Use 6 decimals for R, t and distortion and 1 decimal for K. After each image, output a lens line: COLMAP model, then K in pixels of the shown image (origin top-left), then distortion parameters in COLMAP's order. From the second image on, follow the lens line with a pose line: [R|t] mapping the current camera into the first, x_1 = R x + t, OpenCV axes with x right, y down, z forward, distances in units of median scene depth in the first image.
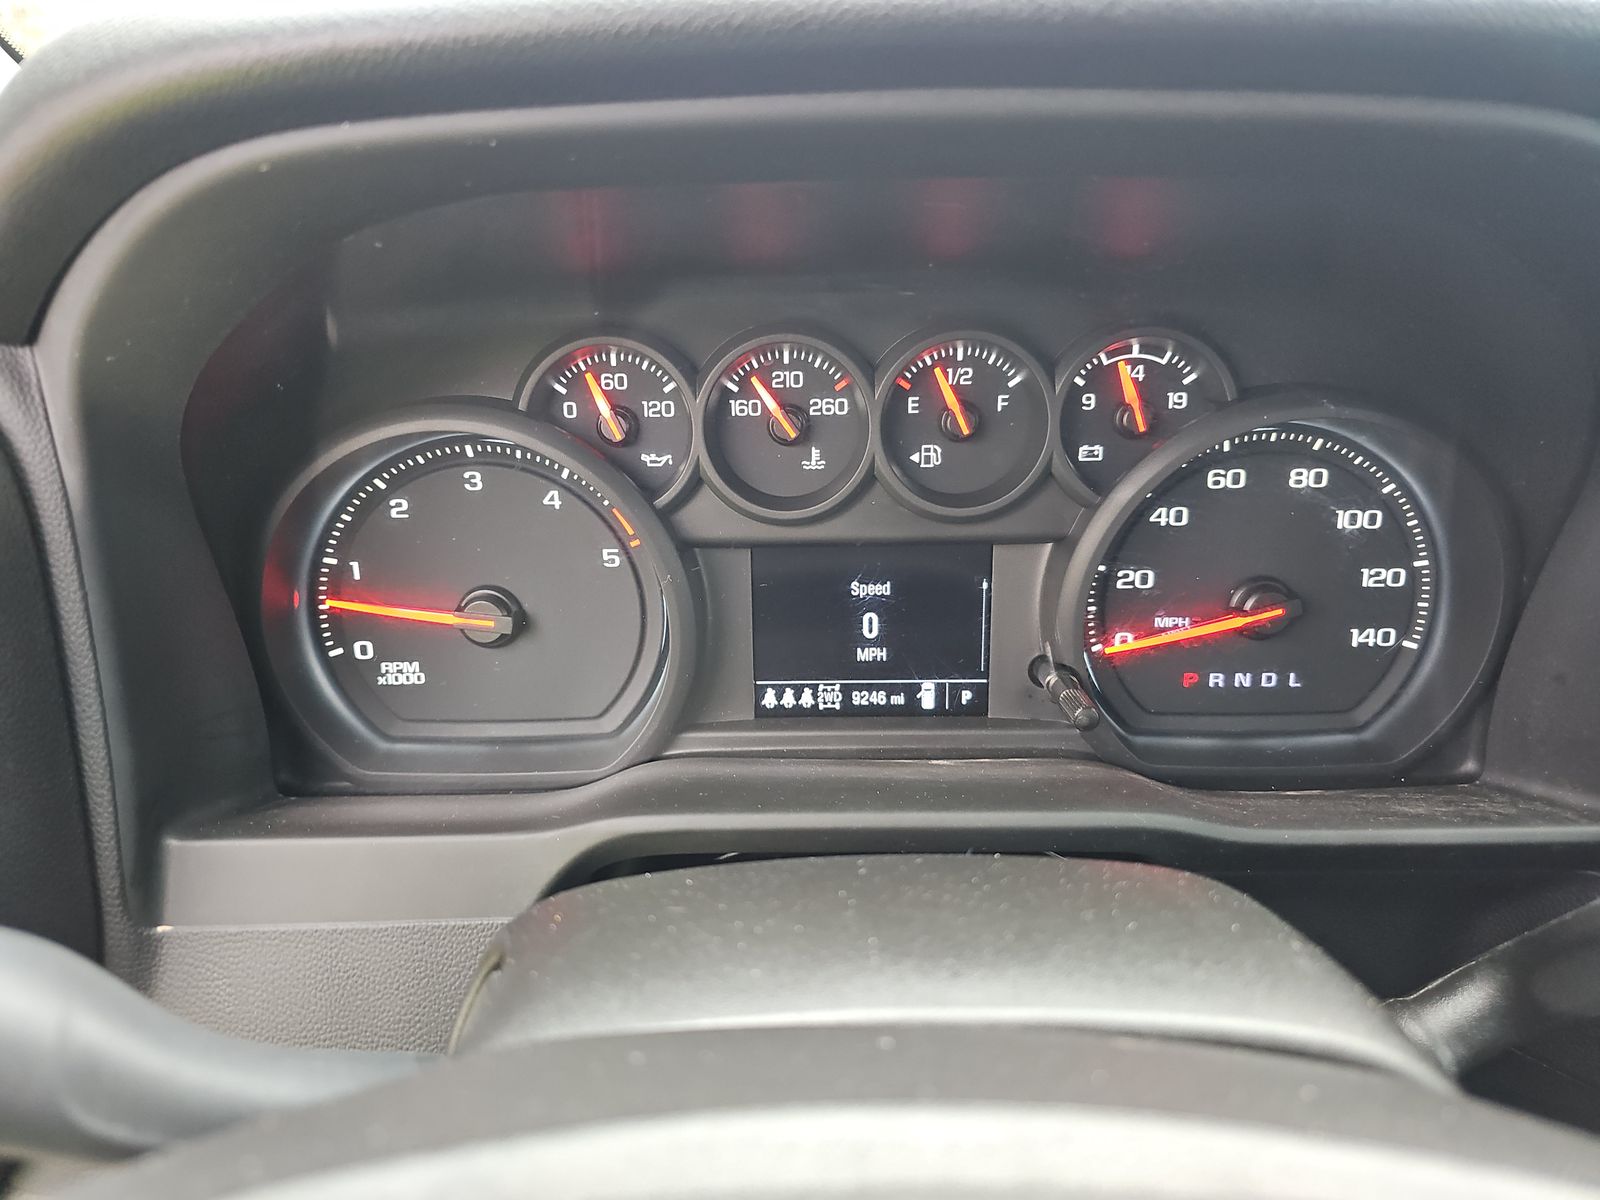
lens RADIAL K [[1084.8, 0, 790.3], [0, 1084.8, 595.8], [0, 0, 1]] dist [0.014341, -0.001137]
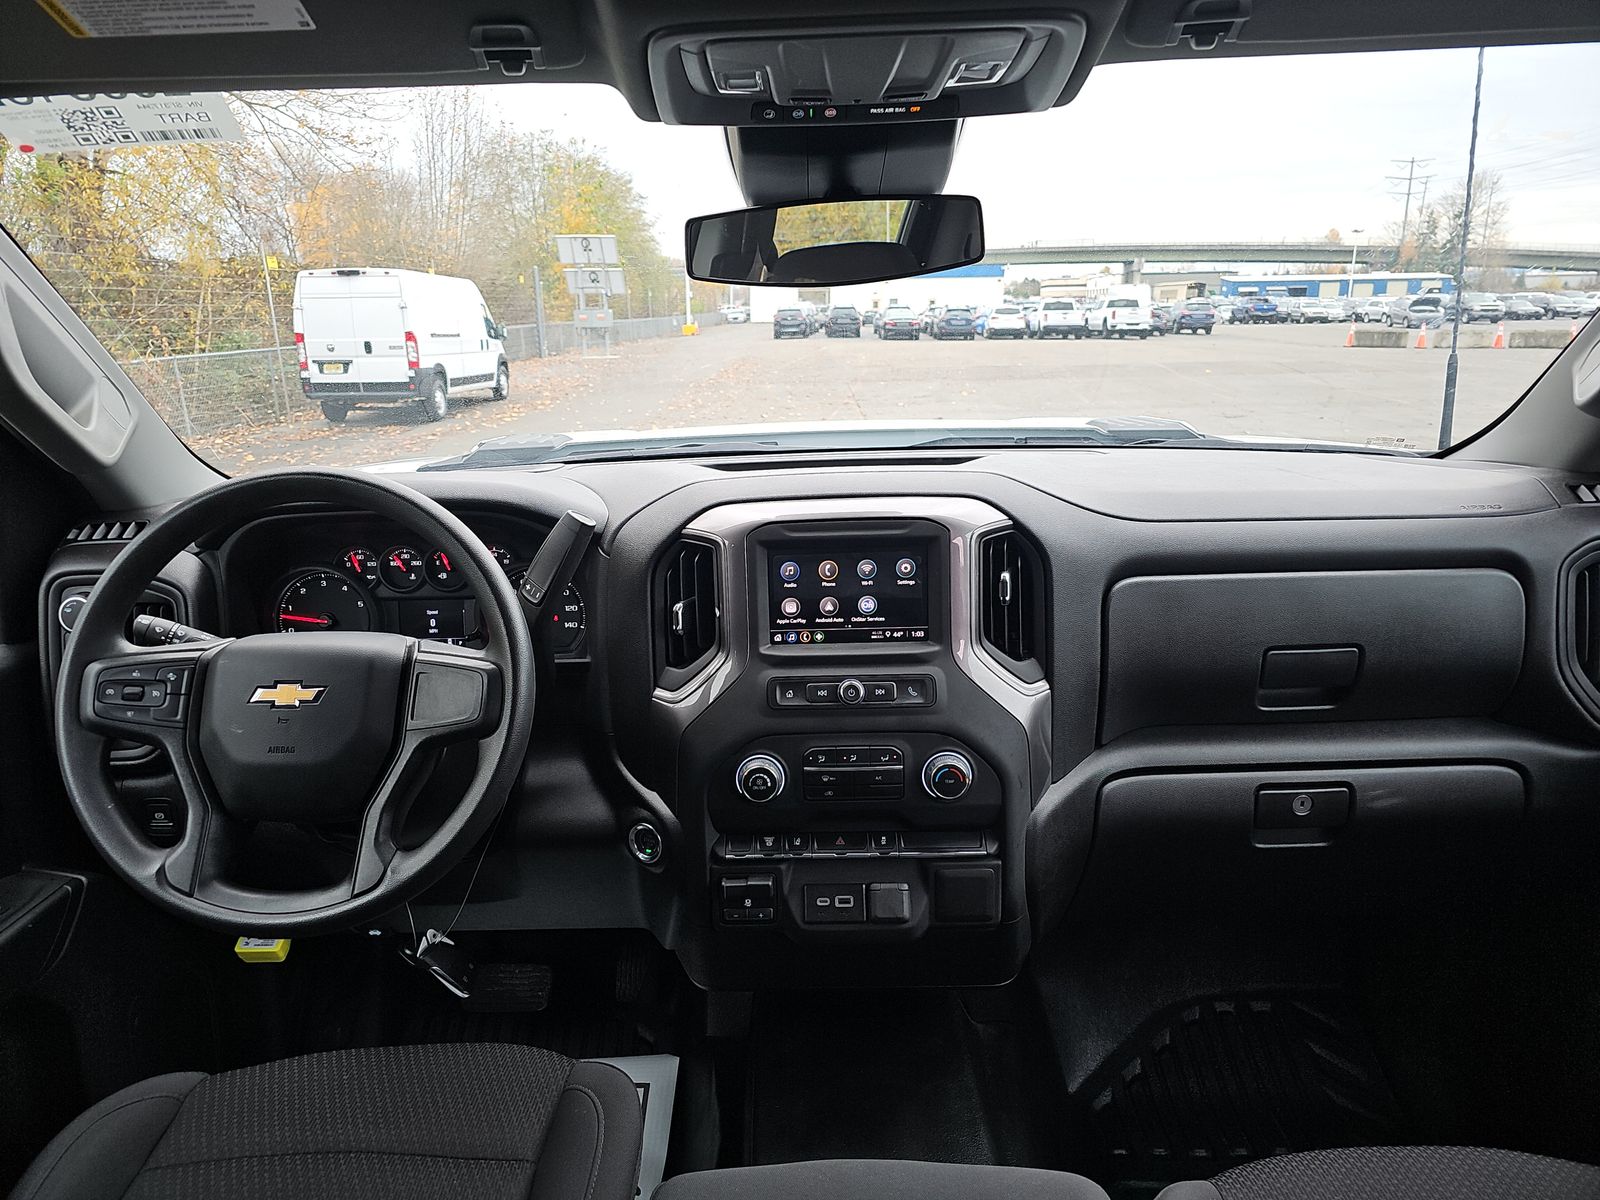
lens RADIAL K [[1084.8, 0, 804.3], [0, 1084.8, 596.9], [0, 0, 1]] dist [0.014341, -0.001137]
pose [[0.999842, -0.004399, 0.017237, 1.343283], [0.006829, 0.989620, -0.143550, 0.506136], [-0.016427, 0.143645, 0.989493, -2.815552]]
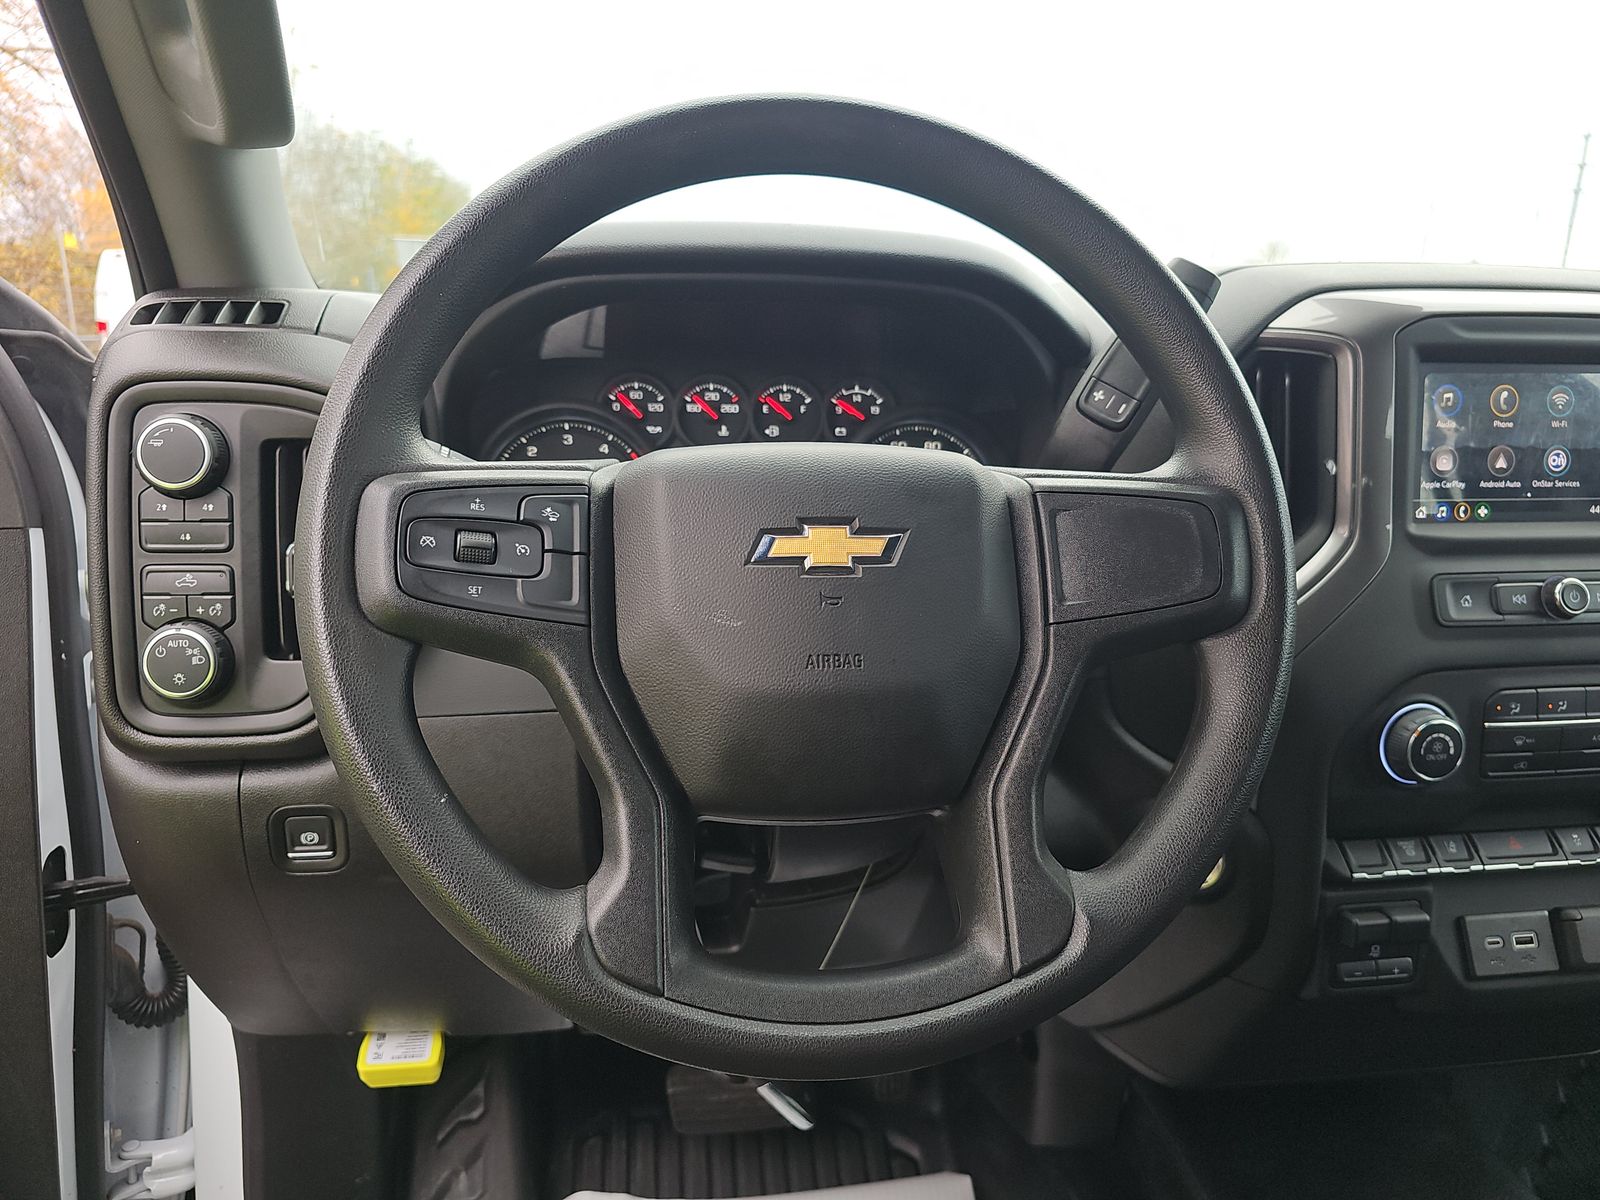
lens RADIAL K [[1084.8, 0, 800.1], [0, 1084.8, 606.4], [0, 0, 1]] dist [0.014341, -0.001137]
pose [[0.984996, -0.001937, 0.172568, -0.217361], [0.030381, 0.986267, -0.162342, 0.623721], [-0.169884, 0.165149, 0.971527, -1.210306]]
